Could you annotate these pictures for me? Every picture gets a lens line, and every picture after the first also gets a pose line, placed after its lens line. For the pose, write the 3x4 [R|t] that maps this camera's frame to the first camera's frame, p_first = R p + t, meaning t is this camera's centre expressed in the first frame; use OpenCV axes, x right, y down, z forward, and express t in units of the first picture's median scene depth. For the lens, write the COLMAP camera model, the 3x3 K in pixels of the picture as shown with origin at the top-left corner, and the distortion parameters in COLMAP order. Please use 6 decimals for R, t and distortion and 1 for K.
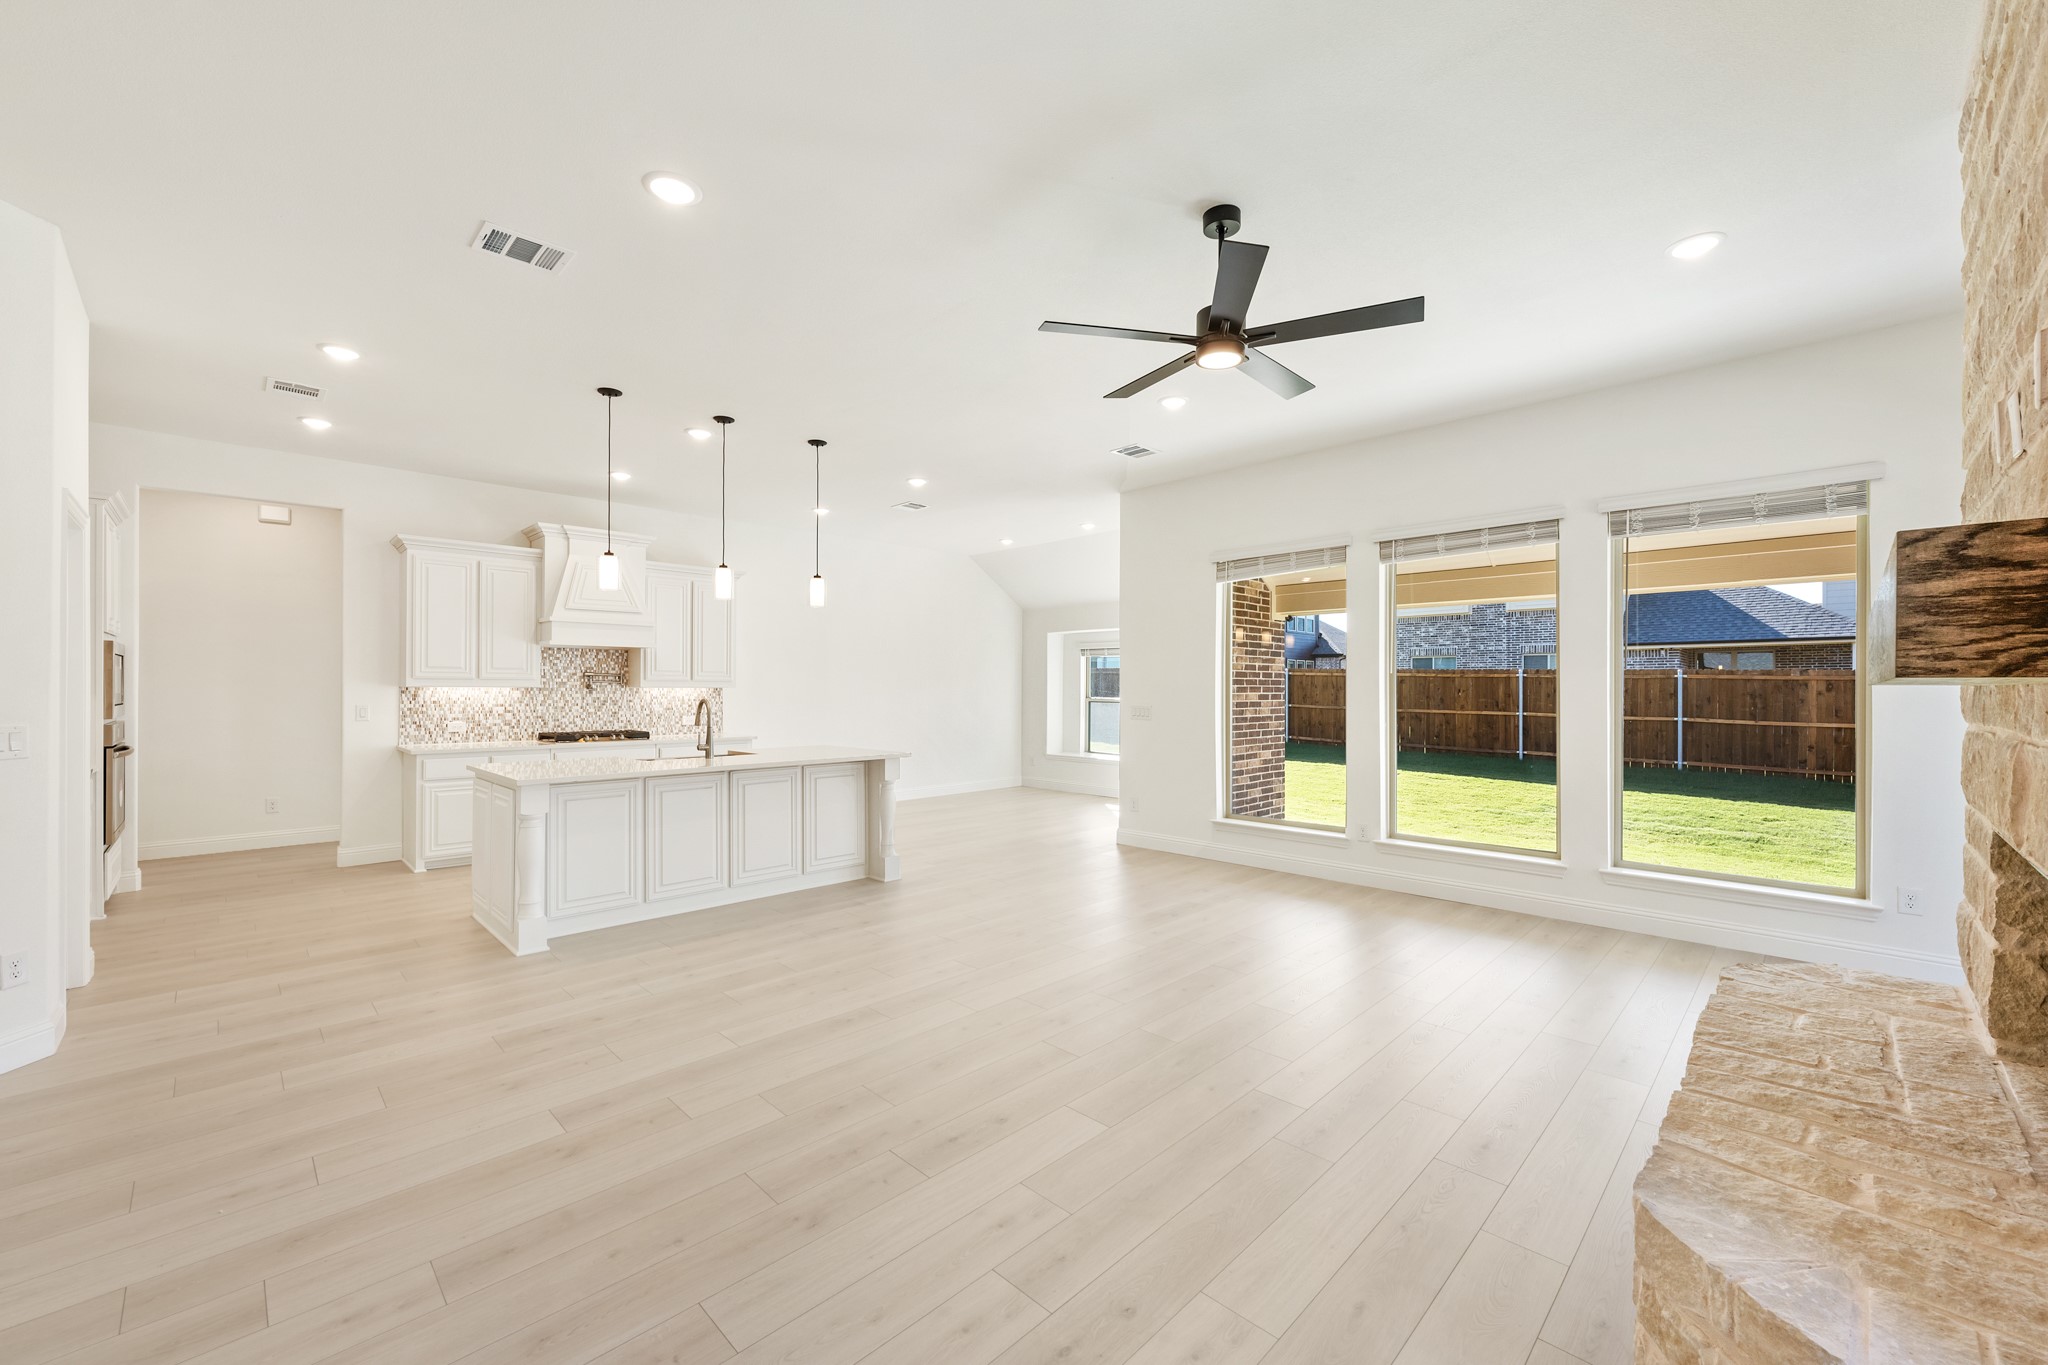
lens RADIAL K [[821.2, 0, 1033.9], [0, 821.2, 692.3], [0, 0, 1]] dist [0.006018, -0.000908]
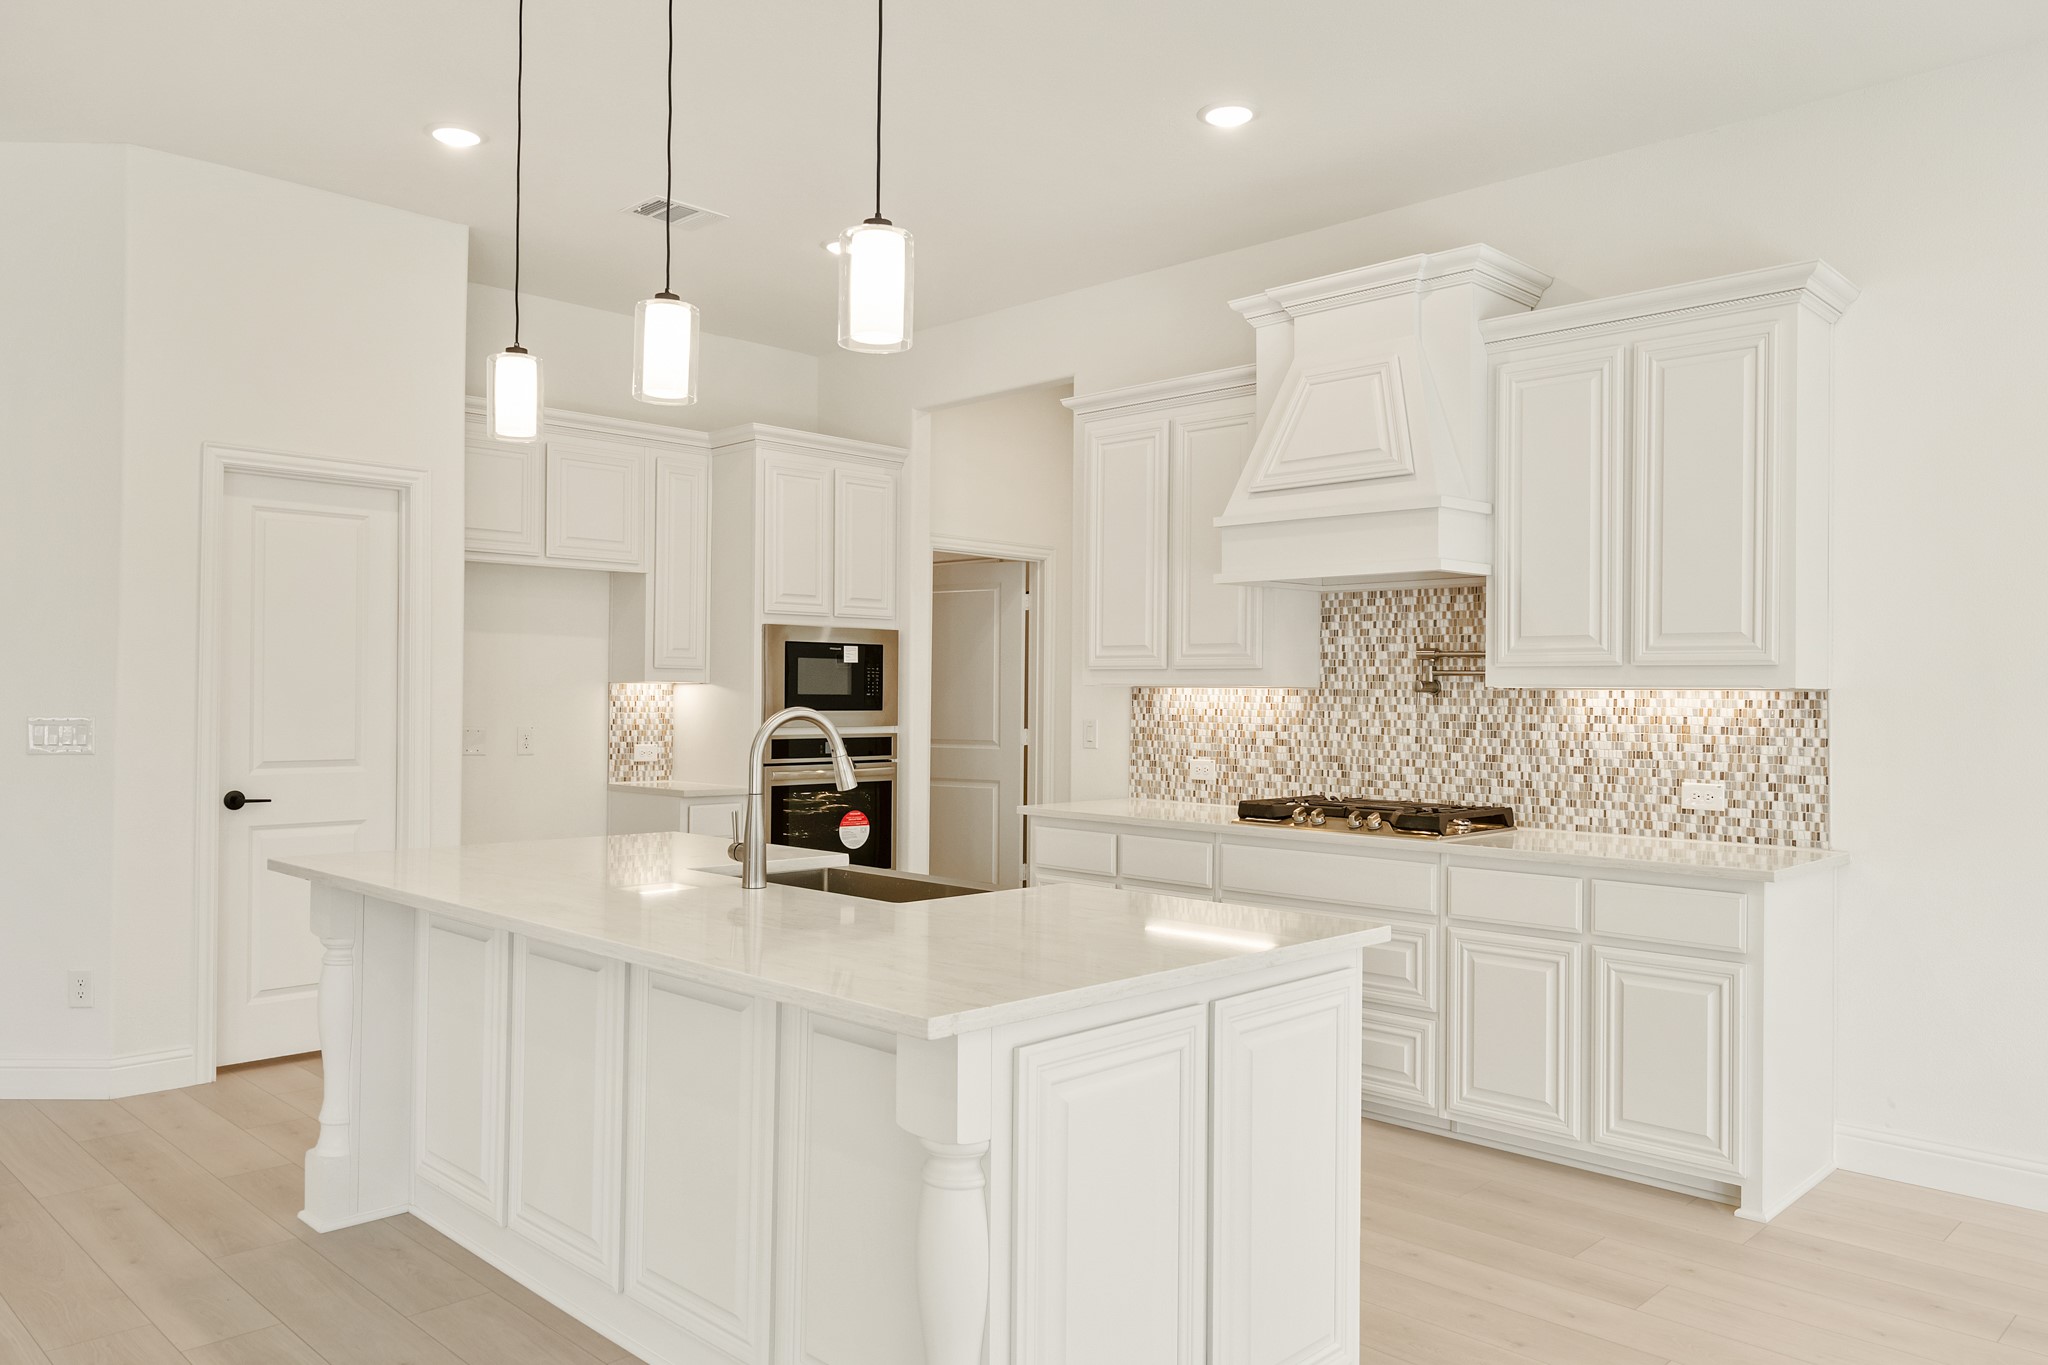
lens RADIAL K [[1443.9, 0, 1021.8], [0, 1443.9, 685.6], [0, 0, 1]] dist [-0.008515, 0.000659]
pose [[-0.010412, -0.009547, -0.999900, 0.143277], [-0.013796, 0.999861, -0.009403, 0.001898], [0.999851, 0.013697, -0.010543, 0.868660]]
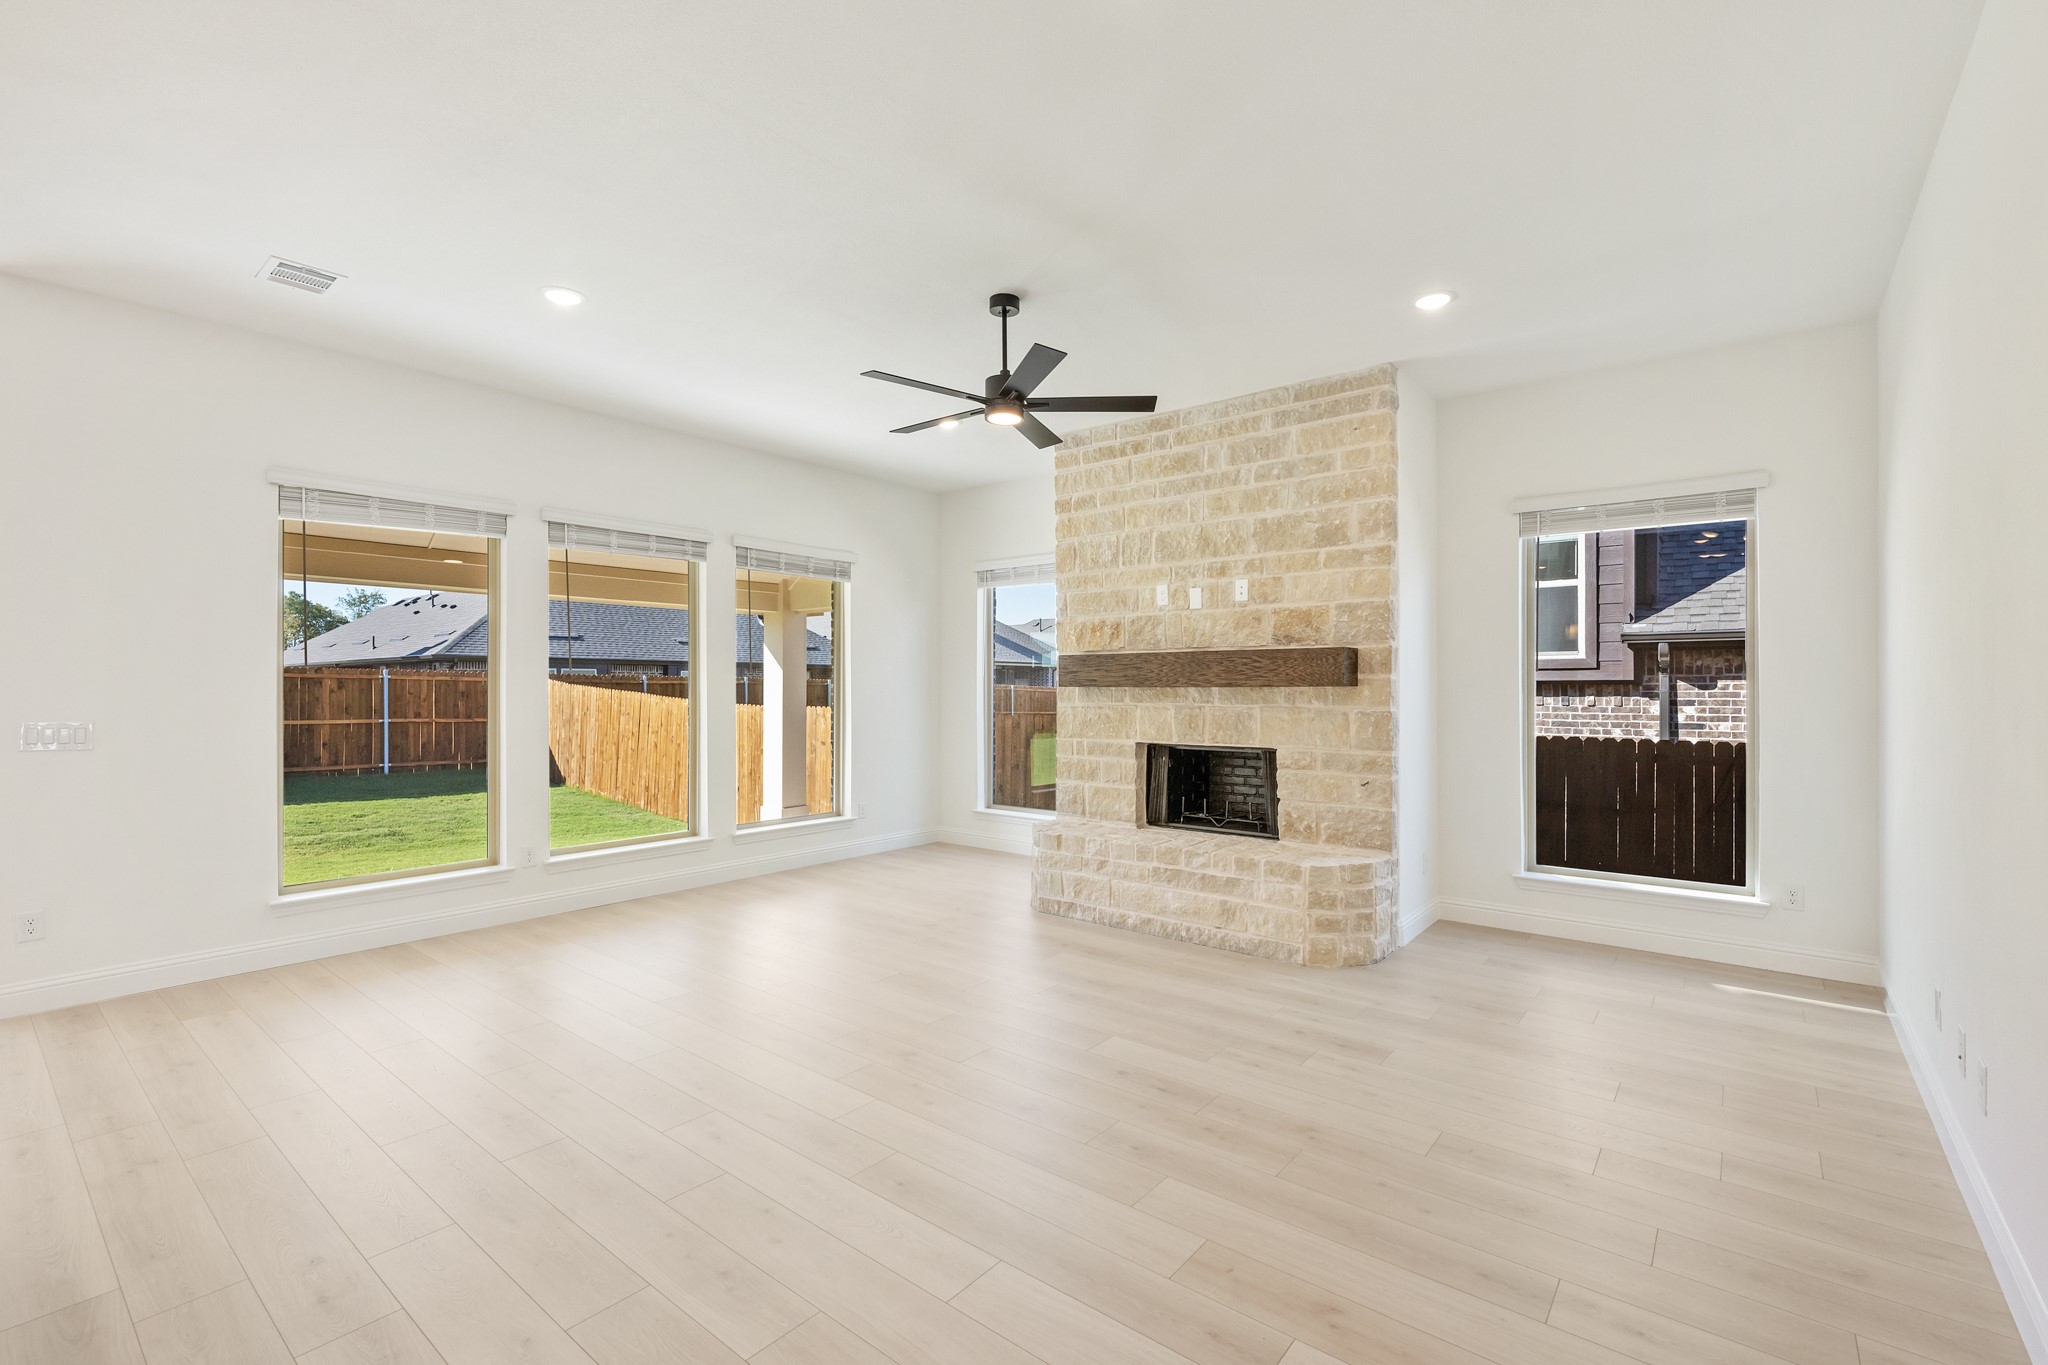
lens RADIAL K [[889.0, 0, 1032.0], [0, 889.0, 691.3], [0, 0, 1]] dist [0.008610, 0.000057]
pose [[-0.106858, -0.005247, 0.994260, -0.462941], [0.003575, 0.999978, 0.005662, -0.003703], [-0.994268, 0.004159, -0.106837, 0.468124]]
